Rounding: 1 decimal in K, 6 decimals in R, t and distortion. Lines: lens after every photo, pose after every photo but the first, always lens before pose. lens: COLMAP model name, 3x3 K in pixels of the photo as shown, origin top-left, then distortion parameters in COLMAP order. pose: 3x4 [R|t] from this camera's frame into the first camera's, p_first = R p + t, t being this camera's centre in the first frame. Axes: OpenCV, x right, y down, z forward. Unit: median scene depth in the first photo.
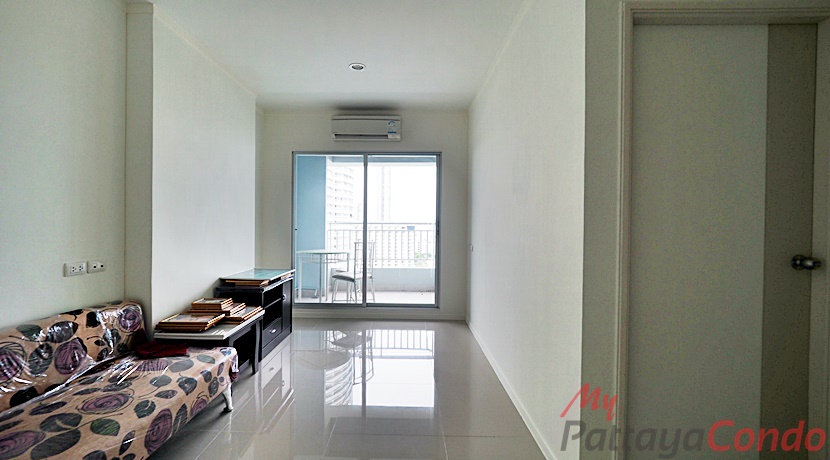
lens RADIAL K [[341.1, 0, 412.8], [0, 341.1, 226.9], [0, 0, 1]] dist [-0.001063, -0.000196]
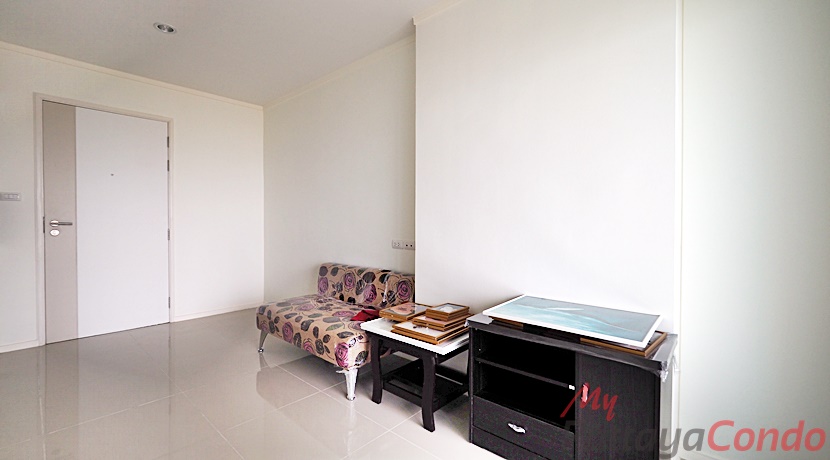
lens RADIAL K [[341.1, 0, 413.4], [0, 341.1, 226.2], [0, 0, 1]] dist [-0.001063, -0.000196]
pose [[-0.667939, 0.000803, -0.744216, 0.096182], [-0.011886, 0.999860, 0.011747, 0.022638], [0.744121, 0.016692, -0.667836, 2.075368]]
